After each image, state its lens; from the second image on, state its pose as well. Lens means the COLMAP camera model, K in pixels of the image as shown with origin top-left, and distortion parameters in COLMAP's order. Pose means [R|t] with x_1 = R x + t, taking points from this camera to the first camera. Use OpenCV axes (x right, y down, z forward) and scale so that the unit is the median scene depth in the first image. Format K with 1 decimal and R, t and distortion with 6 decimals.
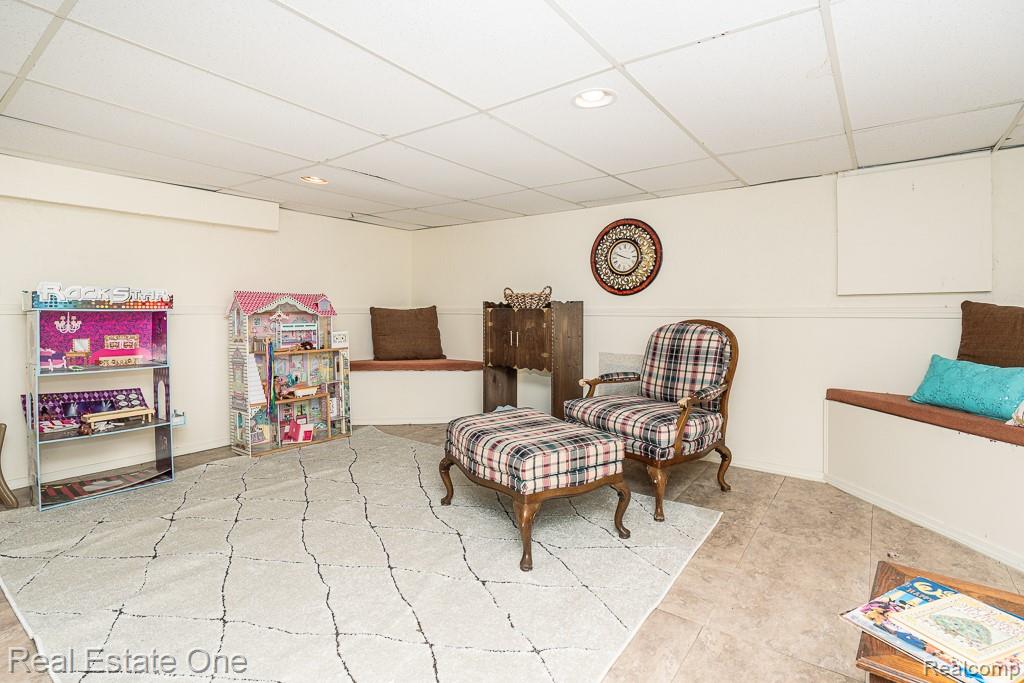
lens RADIAL K [[504.0, 0, 507.7], [0, 504.0, 310.1], [0, 0, 1]] dist [-0.001812, 0.000306]
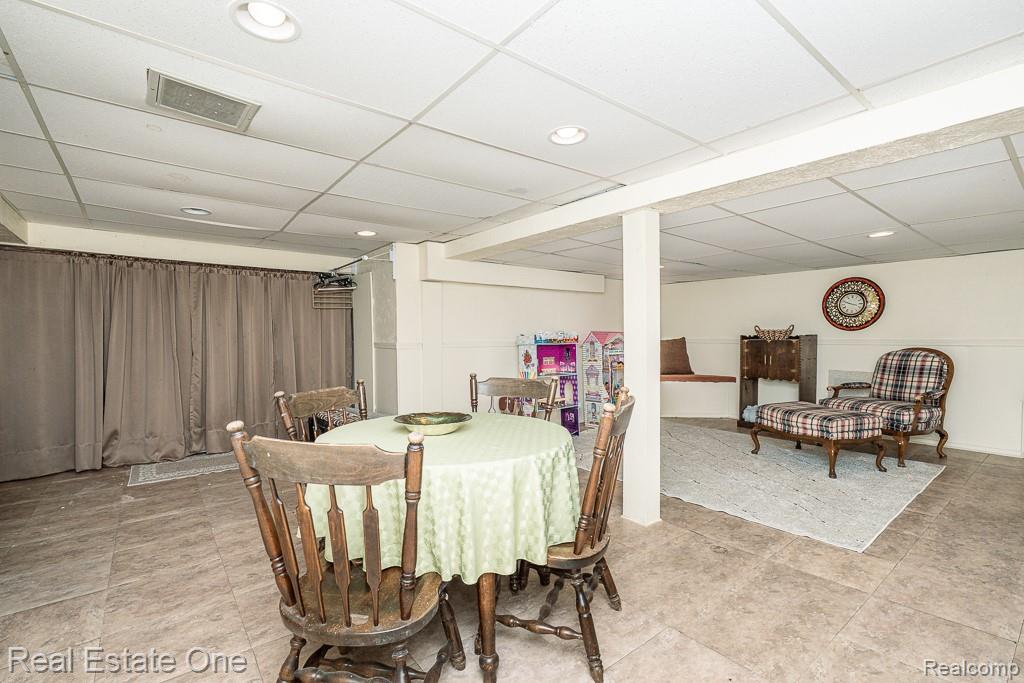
lens RADIAL K [[465.1, 0, 516.3], [0, 465.1, 349.2], [0, 0, 1]] dist [-0.001455, -0.000079]
pose [[0.966721, -0.001964, -0.255825, -0.452600], [0.009753, 0.999527, 0.029180, -0.030094], [0.255647, -0.030704, 0.966282, -0.679331]]
